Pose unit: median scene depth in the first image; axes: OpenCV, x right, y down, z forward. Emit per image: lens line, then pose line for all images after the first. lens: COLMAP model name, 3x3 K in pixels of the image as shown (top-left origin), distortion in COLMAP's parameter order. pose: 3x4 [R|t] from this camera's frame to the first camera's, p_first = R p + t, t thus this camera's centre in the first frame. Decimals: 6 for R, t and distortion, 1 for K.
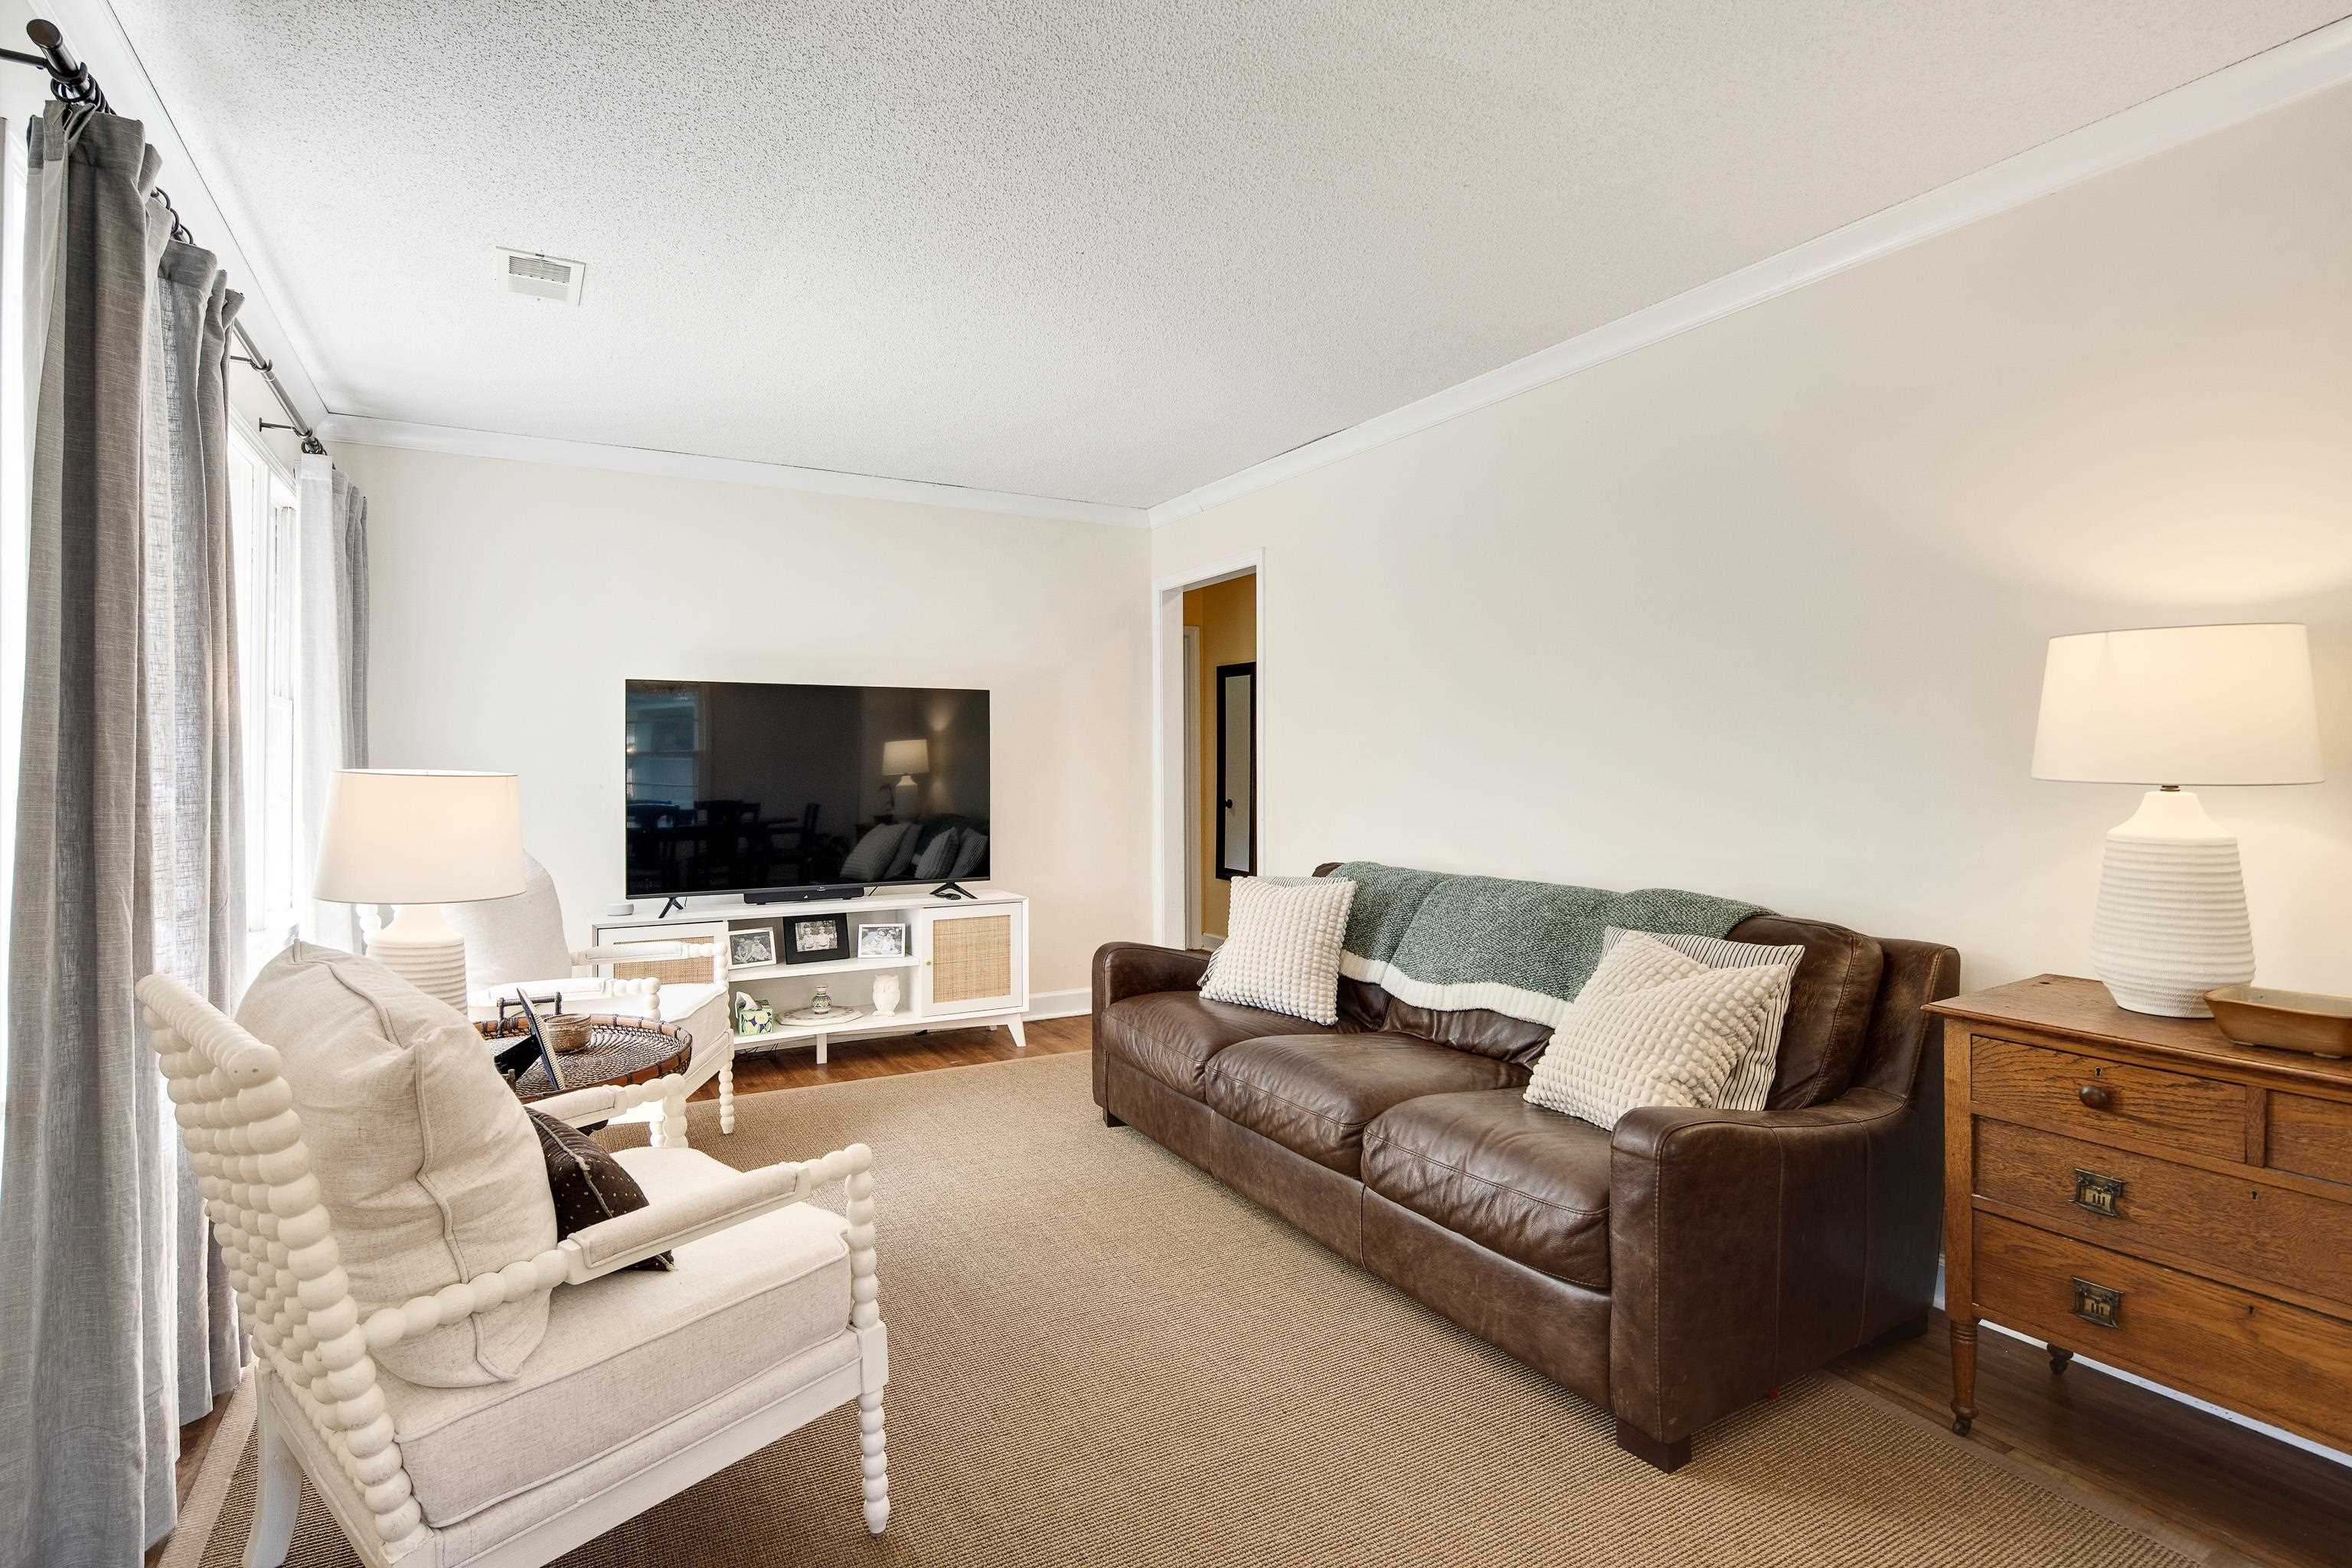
lens RADIAL K [[1142.8, 0, 1164.4], [0, 1142.8, 759.1], [0, 0, 1]] dist [-0.000954, -0.000948]
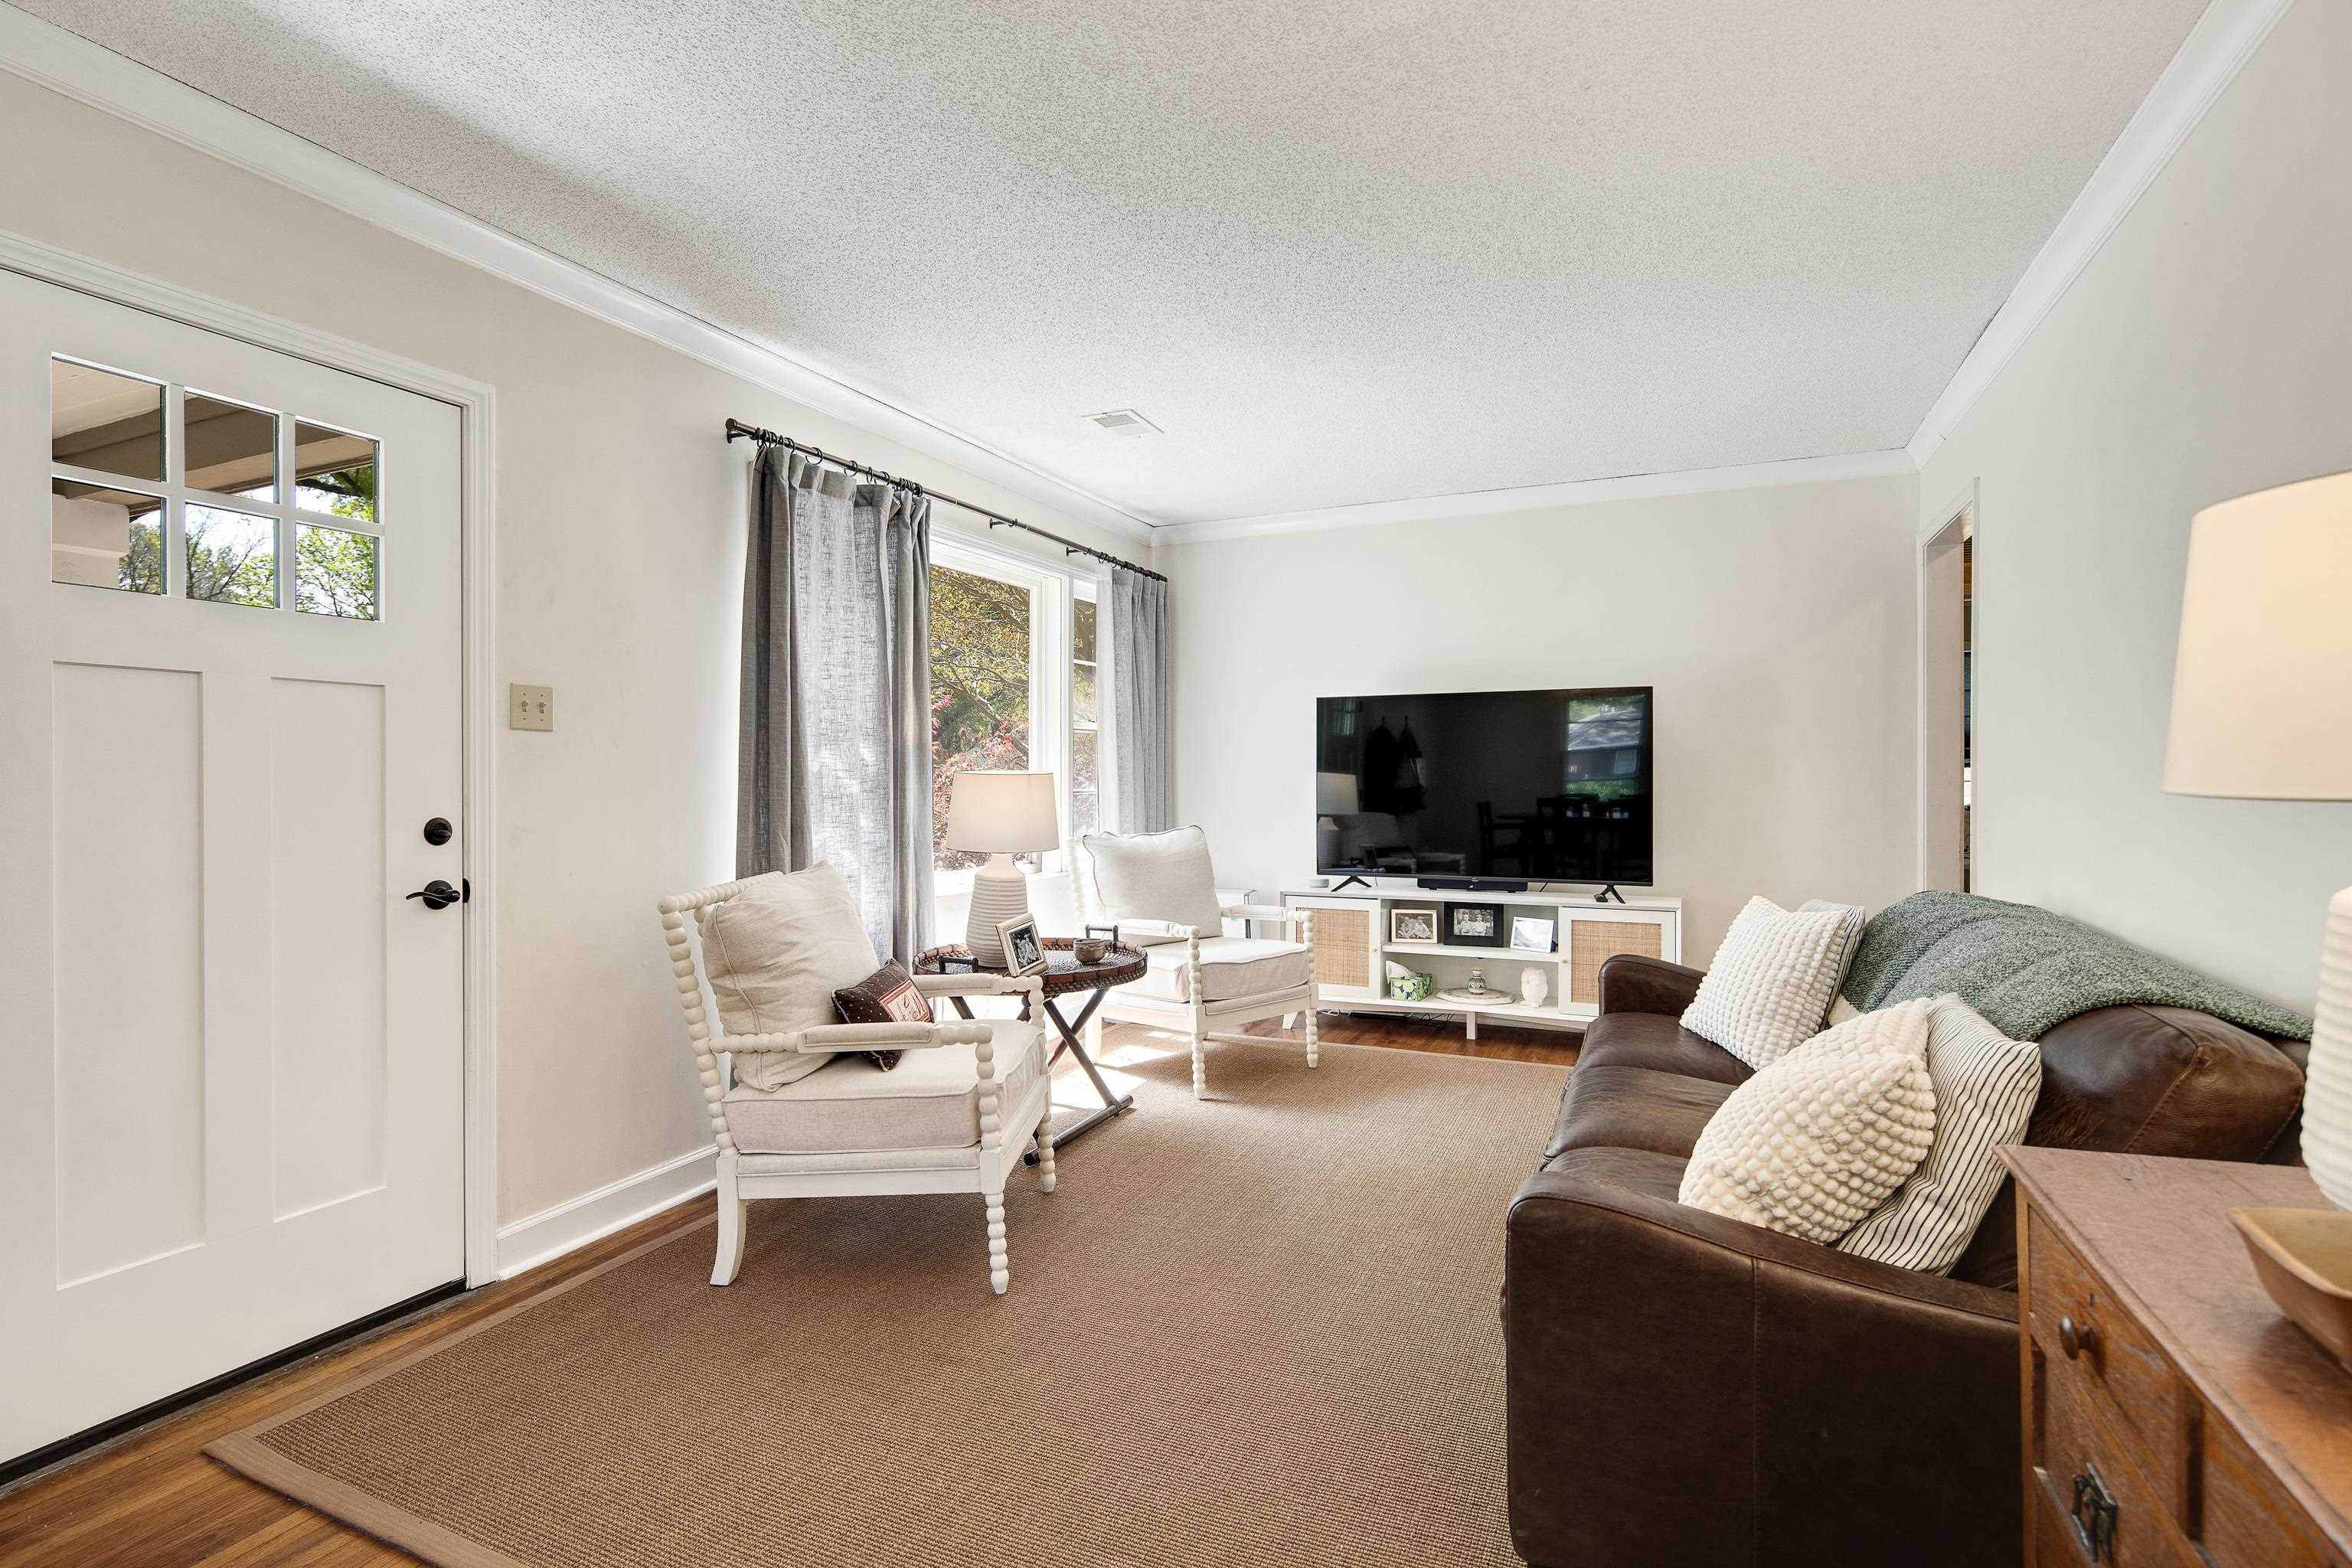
lens RADIAL K [[1142.8, 0, 1164.4], [0, 1142.8, 759.1], [0, 0, 1]] dist [-0.000954, -0.000948]
pose [[0.601969, -0.006699, -0.798492, 0.396920], [0.008317, 0.999963, -0.002119, -0.001606], [0.798476, -0.005366, 0.602002, 0.109436]]
